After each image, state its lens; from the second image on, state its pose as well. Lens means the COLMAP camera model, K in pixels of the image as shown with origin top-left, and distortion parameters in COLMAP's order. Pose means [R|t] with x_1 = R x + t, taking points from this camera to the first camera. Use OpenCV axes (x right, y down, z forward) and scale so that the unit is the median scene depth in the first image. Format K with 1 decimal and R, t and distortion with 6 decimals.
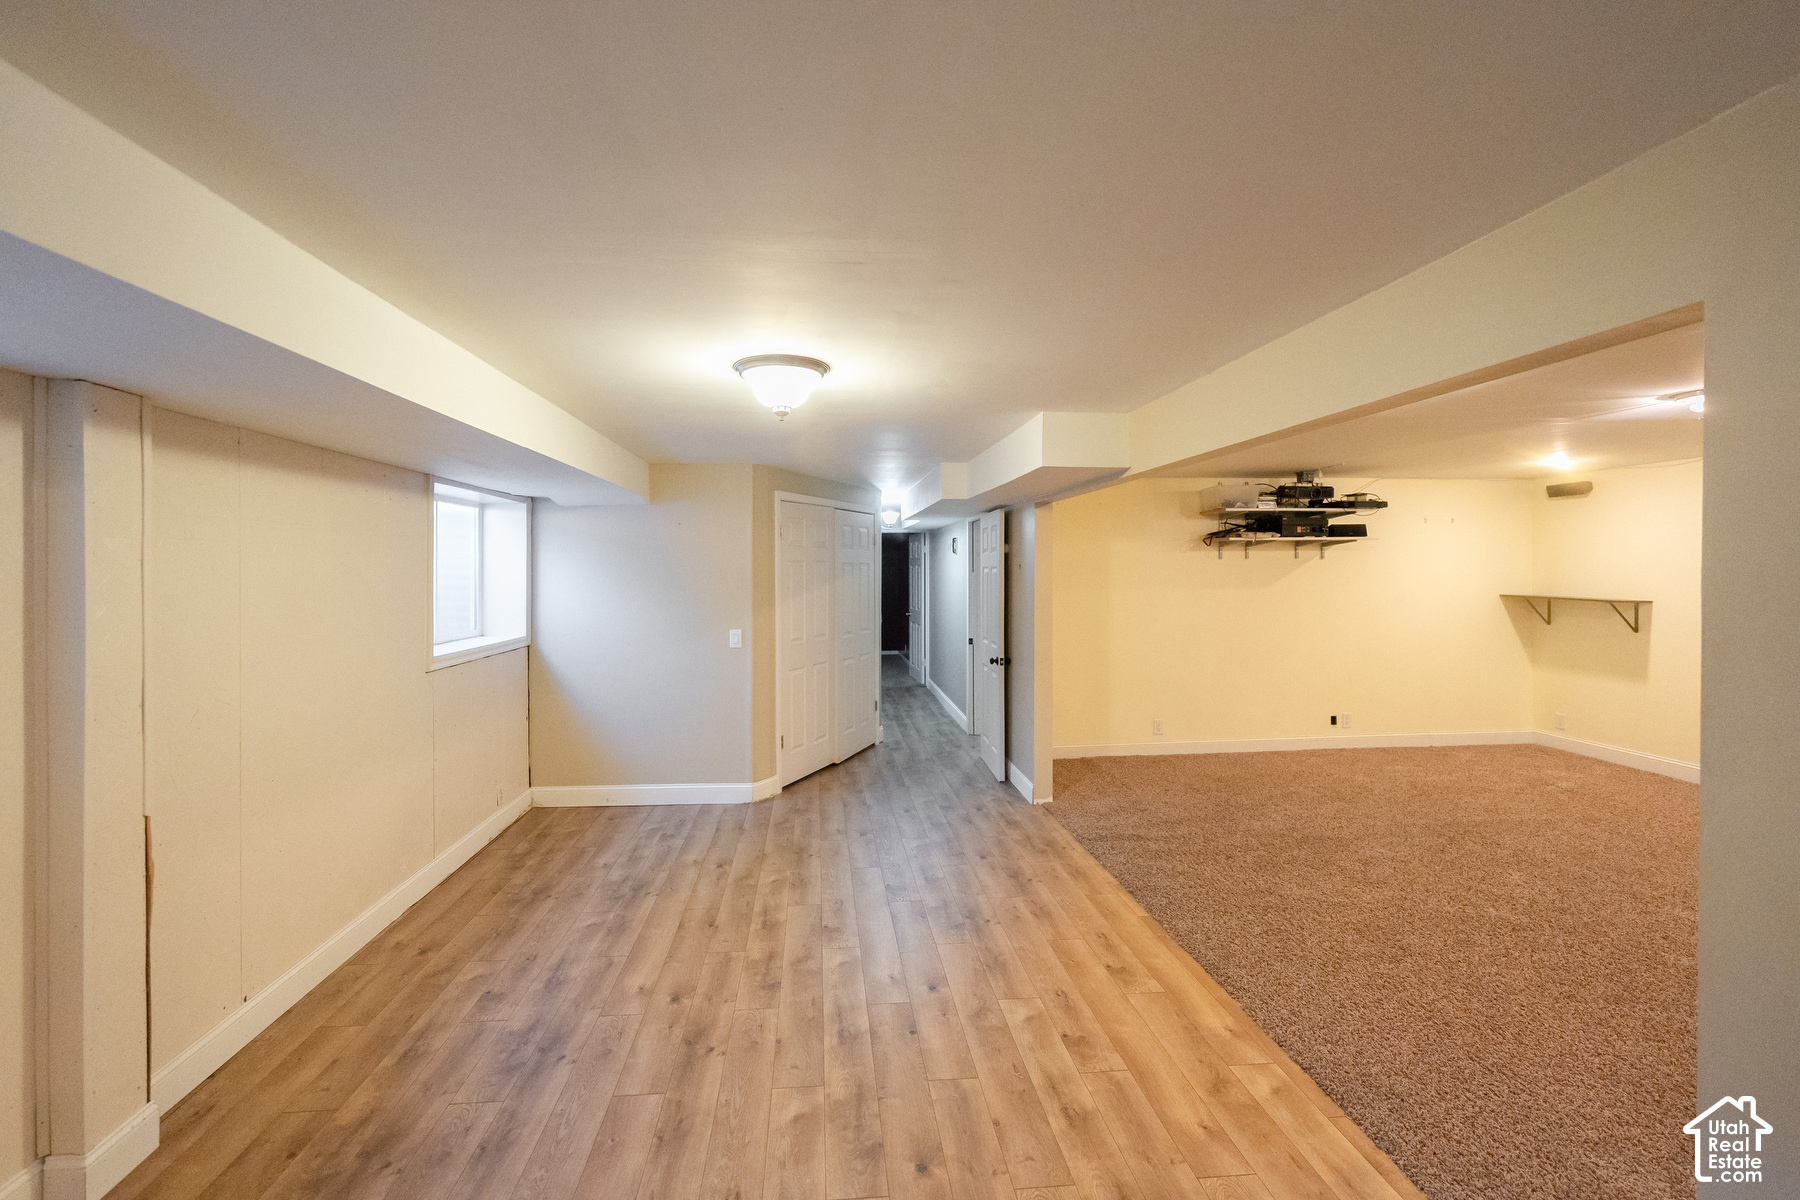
lens RADIAL K [[731.8, 0, 889.6], [0, 731.8, 569.8], [0, 0, 1]] dist [0.000202, 0.000027]
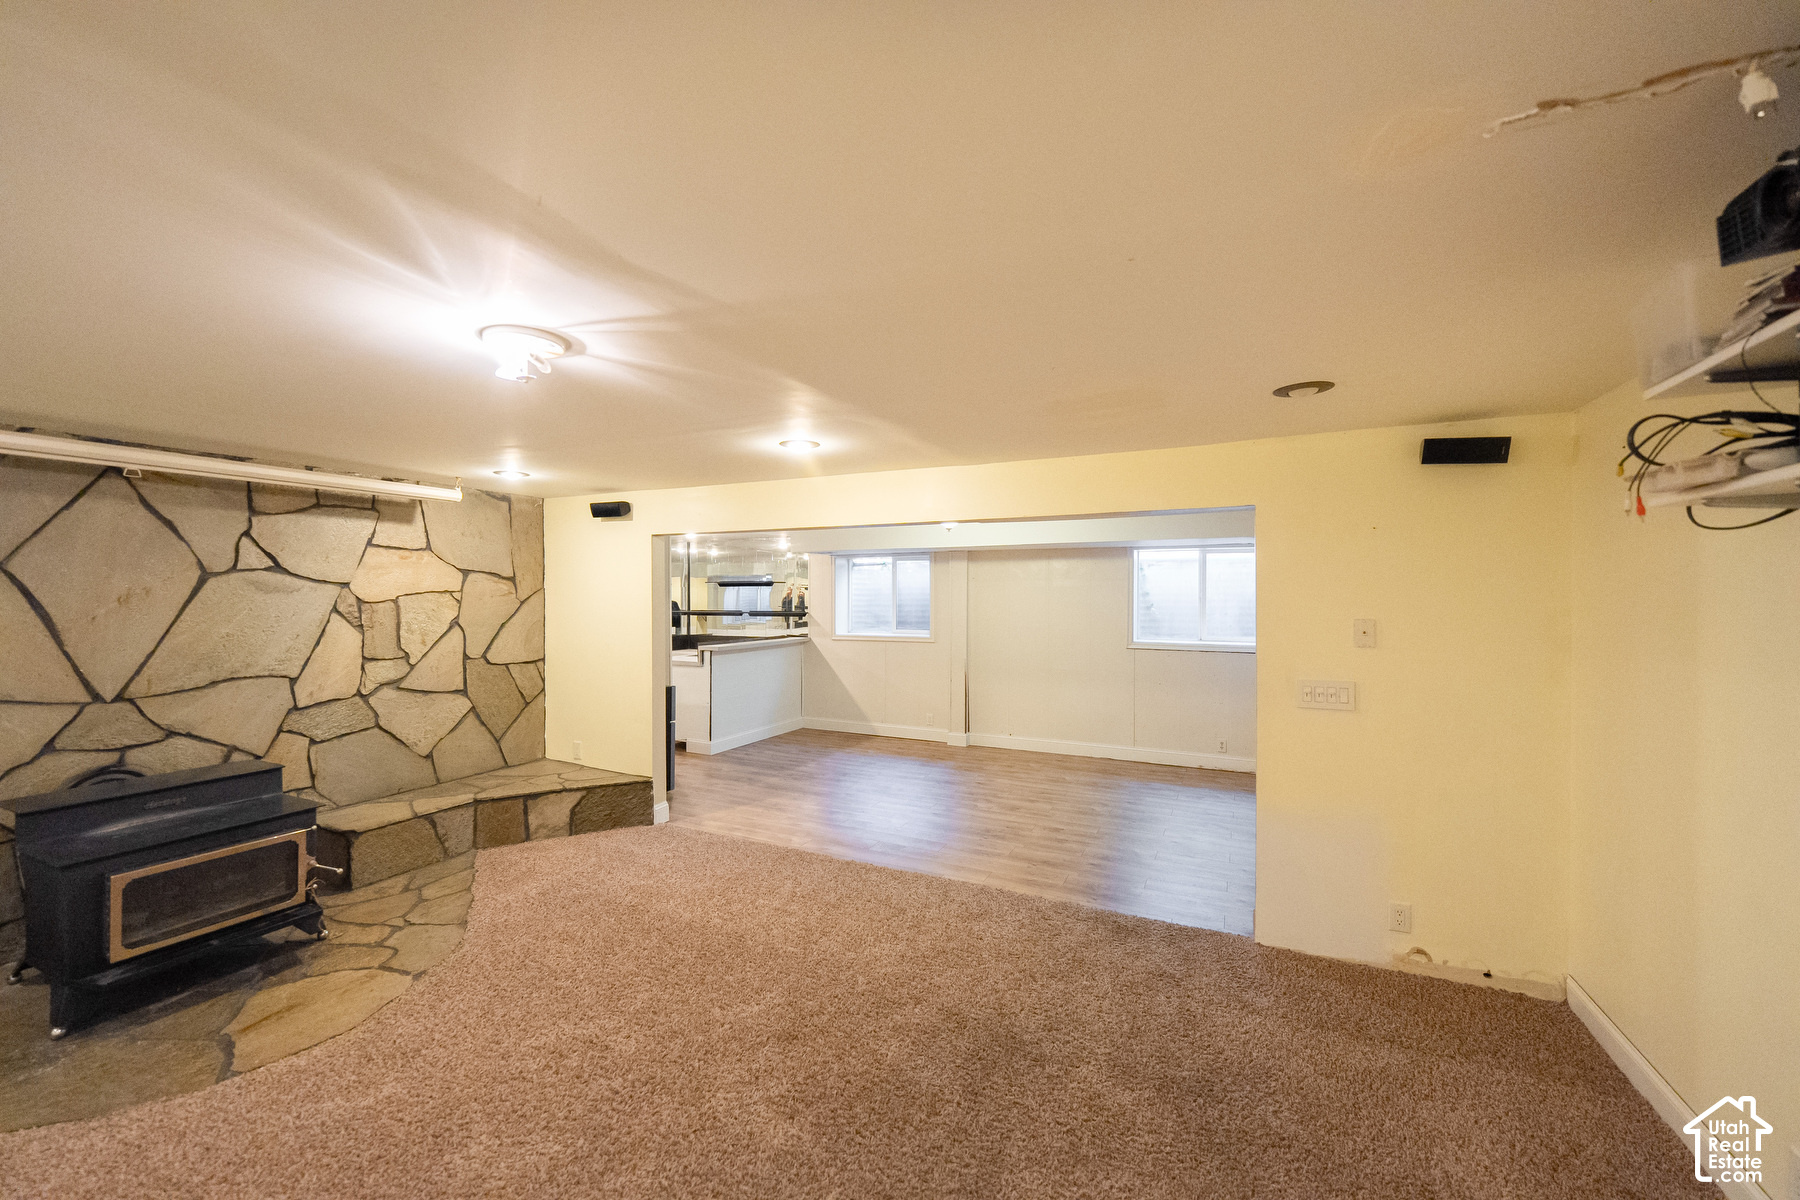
lens RADIAL K [[731.8, 0, 898.4], [0, 731.8, 592.4], [0, 0, 1]] dist [0.000202, 0.000027]
pose [[-0.506175, 0.010184, -0.862371, 1.762155], [0.002174, 0.999942, 0.010533, -0.045701], [0.862428, 0.003457, -0.506168, 1.867149]]
